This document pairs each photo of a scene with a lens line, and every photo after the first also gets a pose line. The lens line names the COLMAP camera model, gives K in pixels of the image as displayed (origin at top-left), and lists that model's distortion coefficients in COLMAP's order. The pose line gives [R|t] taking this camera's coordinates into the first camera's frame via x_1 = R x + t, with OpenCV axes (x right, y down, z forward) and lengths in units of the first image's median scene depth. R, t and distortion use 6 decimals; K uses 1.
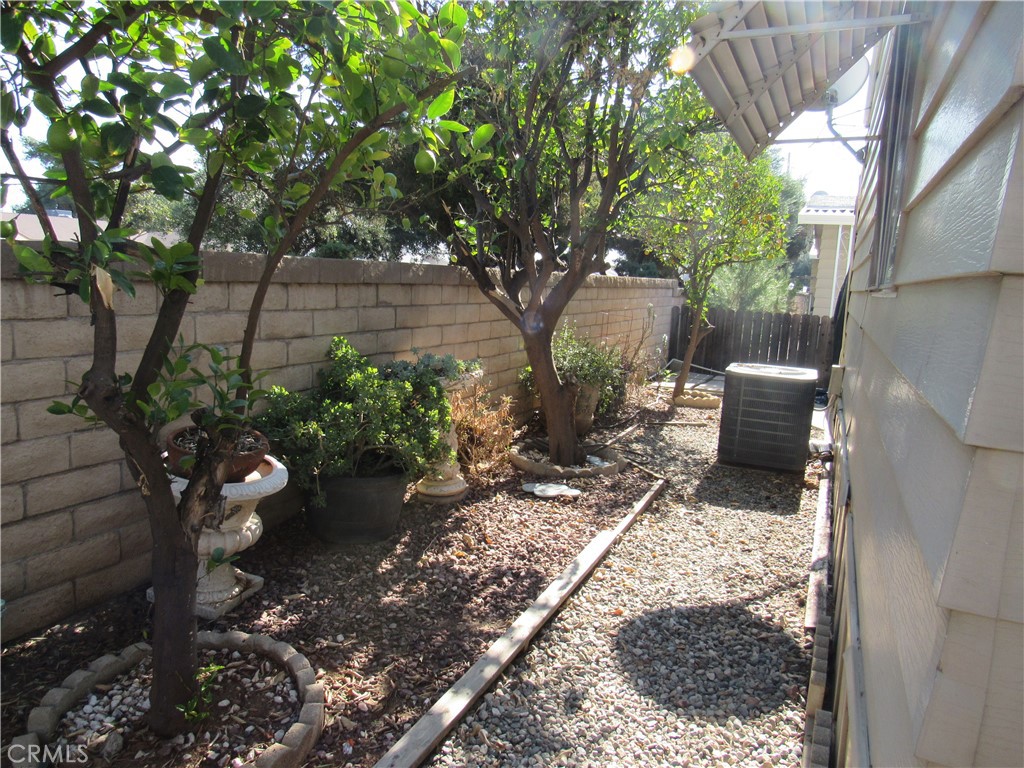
lens RADIAL K [[730.3, 0, 510.9], [0, 730.3, 384.1], [0, 0, 1]] dist [-0.021354, -0.001634]
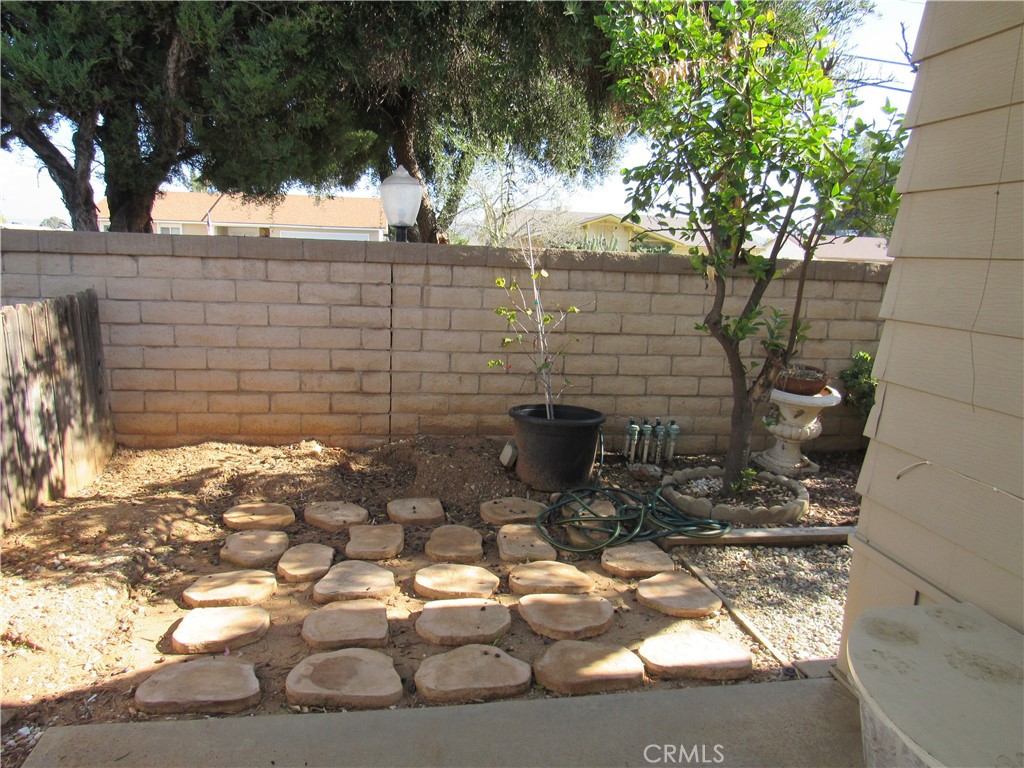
lens RADIAL K [[730.3, 0, 511.8], [0, 730.3, 384.3], [0, 0, 1]] dist [-0.021354, -0.001634]
pose [[0.556895, 0.120531, -0.821791, 0.619356], [-0.134658, 0.989427, 0.053866, 0.104445], [0.819595, 0.080663, 0.567237, -0.505603]]
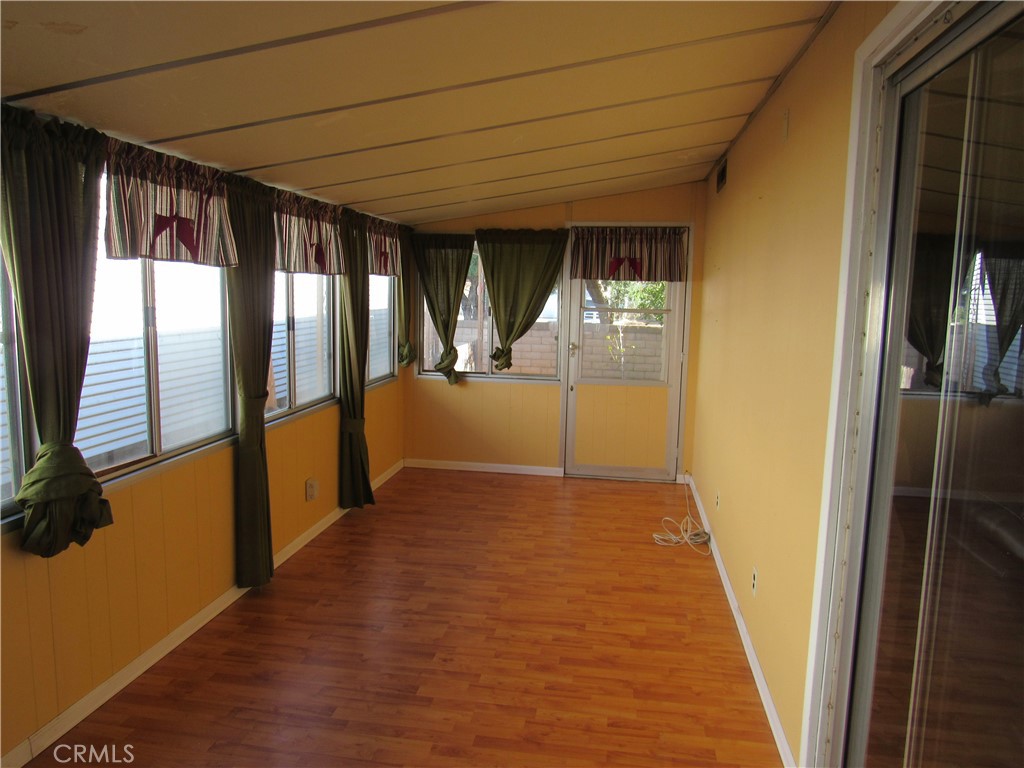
lens RADIAL K [[730.3, 0, 511.8], [0, 730.3, 383.0], [0, 0, 1]] dist [-0.021354, -0.001634]
pose [[0.250135, 0.089229, -0.964091, 3.167320], [-0.151456, 0.987092, 0.052062, 0.109403], [0.956291, 0.132995, 0.260421, -1.261045]]
